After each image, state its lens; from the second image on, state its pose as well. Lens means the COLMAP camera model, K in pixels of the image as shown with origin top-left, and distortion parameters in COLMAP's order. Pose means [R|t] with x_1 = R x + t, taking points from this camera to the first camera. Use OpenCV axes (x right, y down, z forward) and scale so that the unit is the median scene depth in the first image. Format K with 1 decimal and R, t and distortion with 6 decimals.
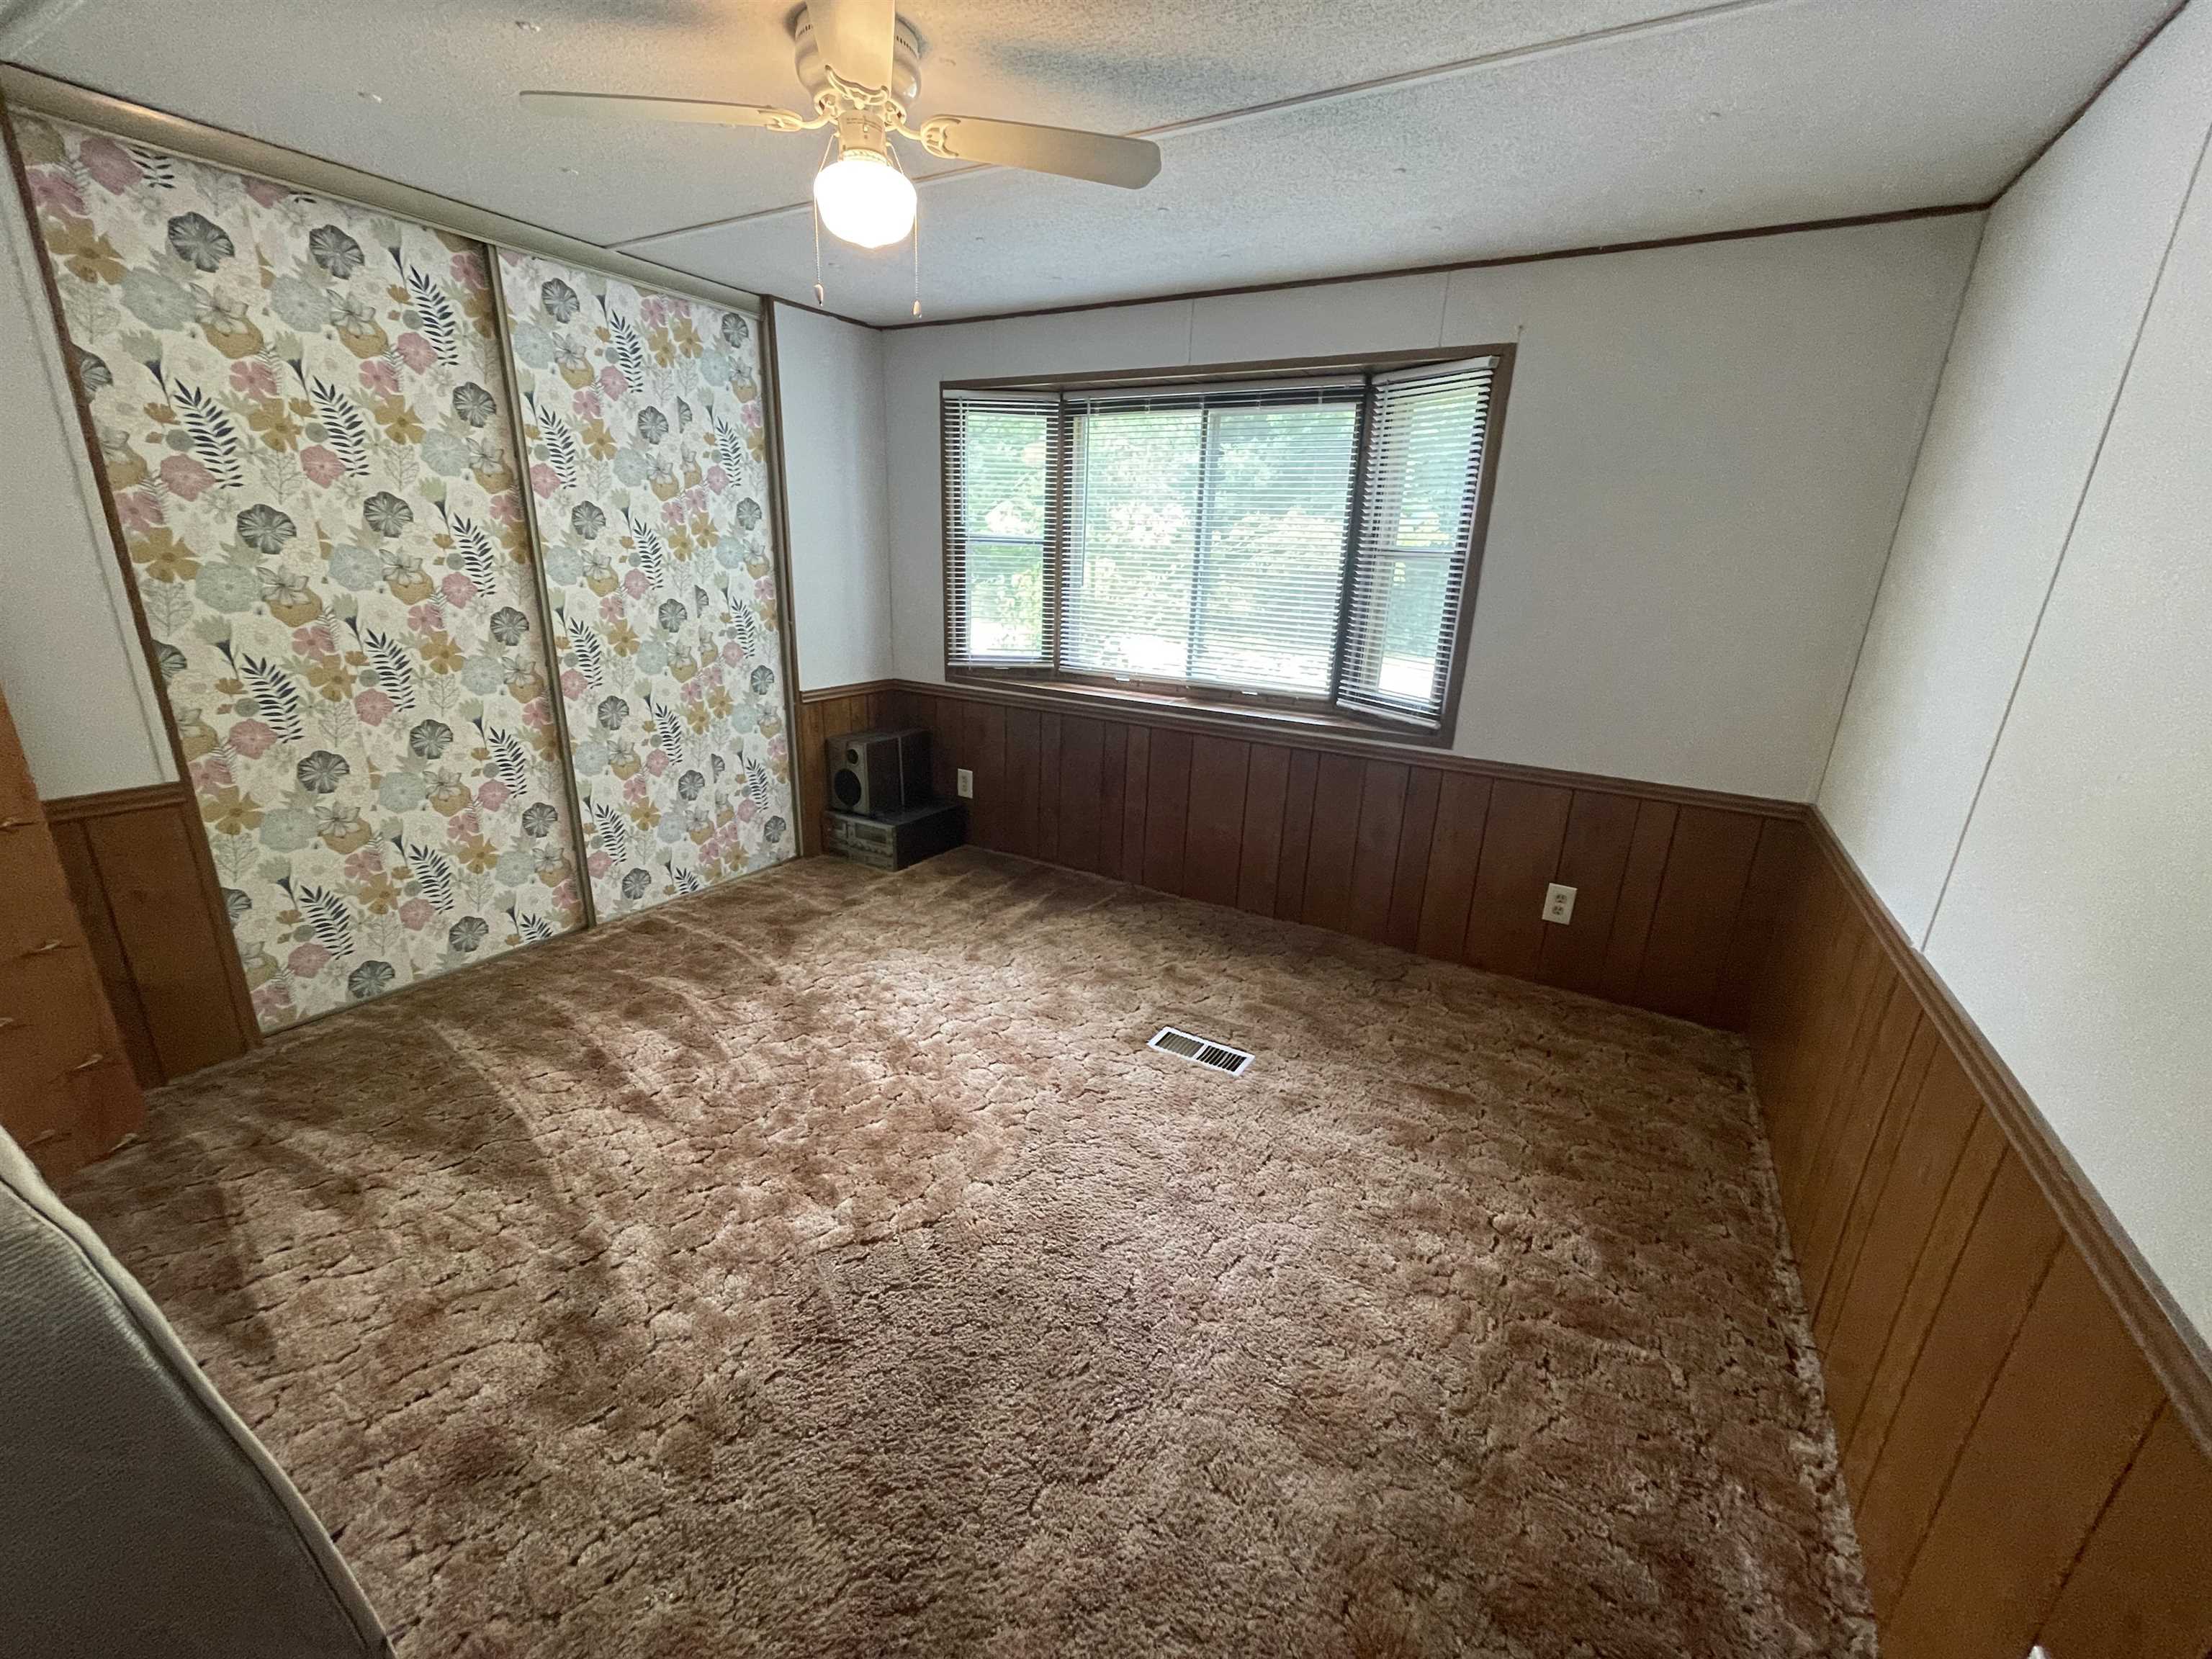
lens RADIAL K [[895.6, 0, 1100.8], [0, 895.6, 828.0], [0, 0, 1]] dist [-0.003439, 0.000619]
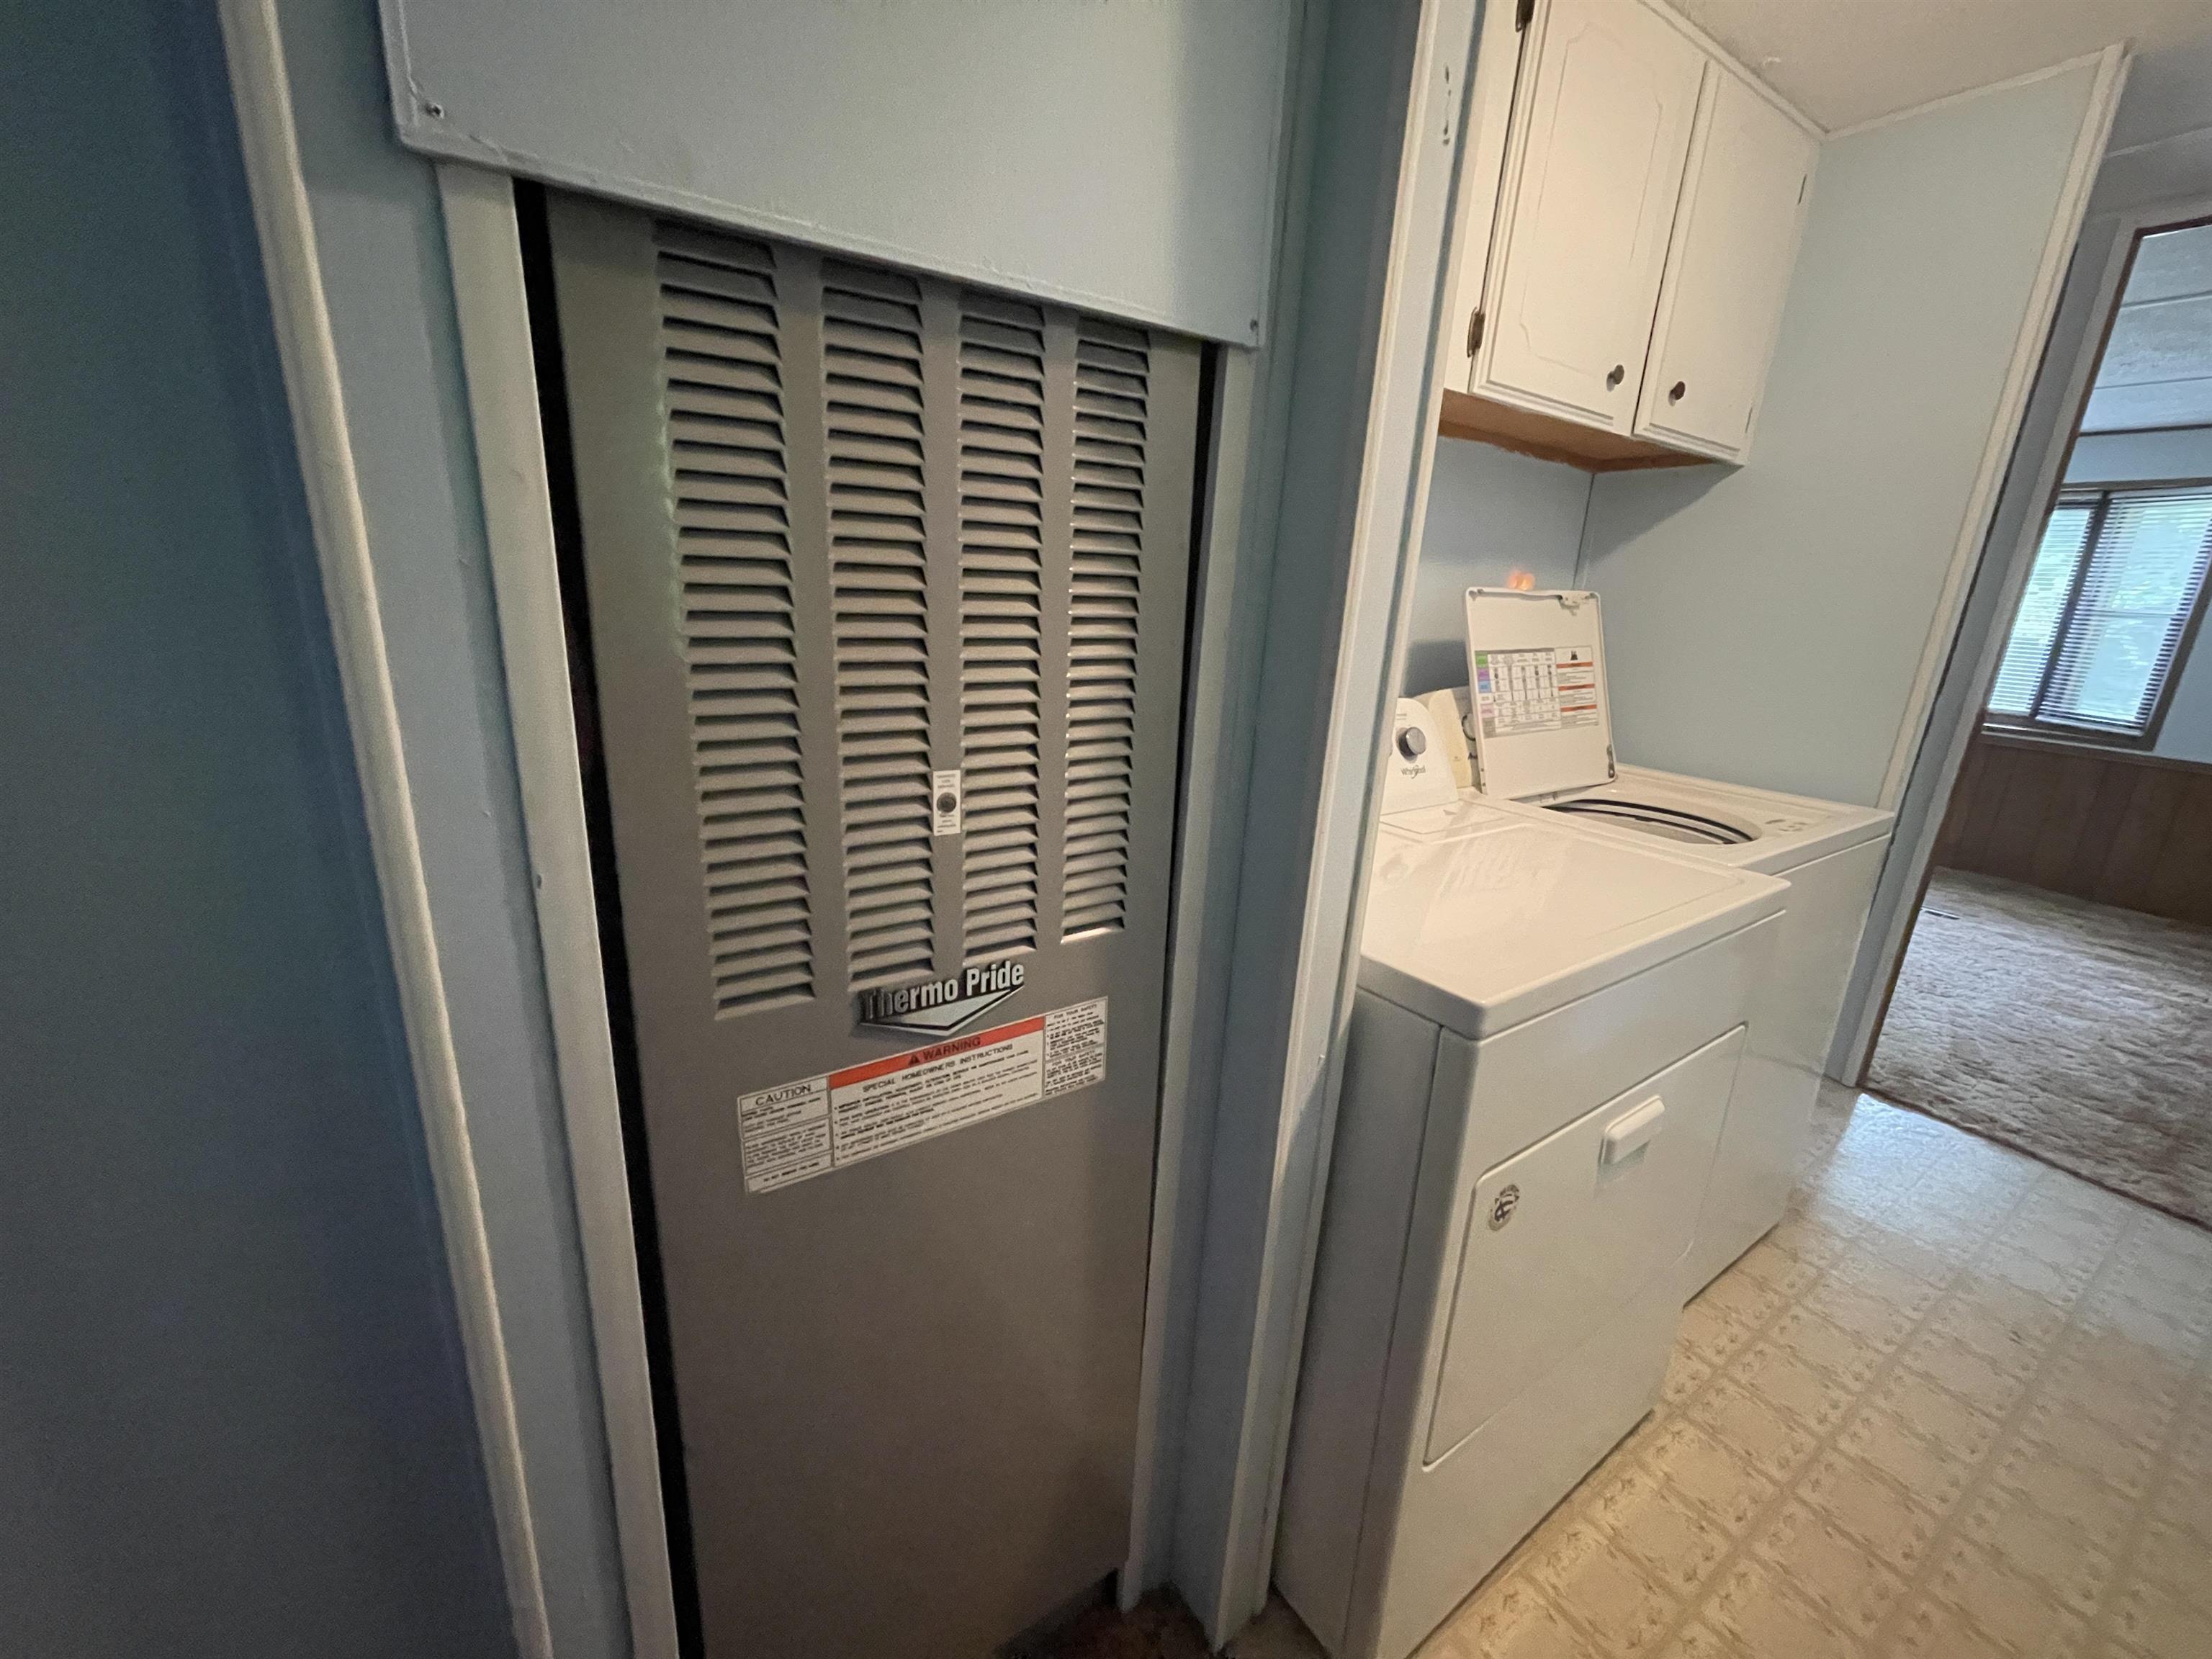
lens RADIAL K [[895.6, 0, 1097.5], [0, 895.6, 828.5], [0, 0, 1]] dist [-0.003439, 0.000619]
pose [[0.898858, 0.133759, -0.417328, -0.501274], [-0.154674, 0.987827, -0.016531, 0.313240], [0.410037, 0.079409, 0.908606, -0.954373]]
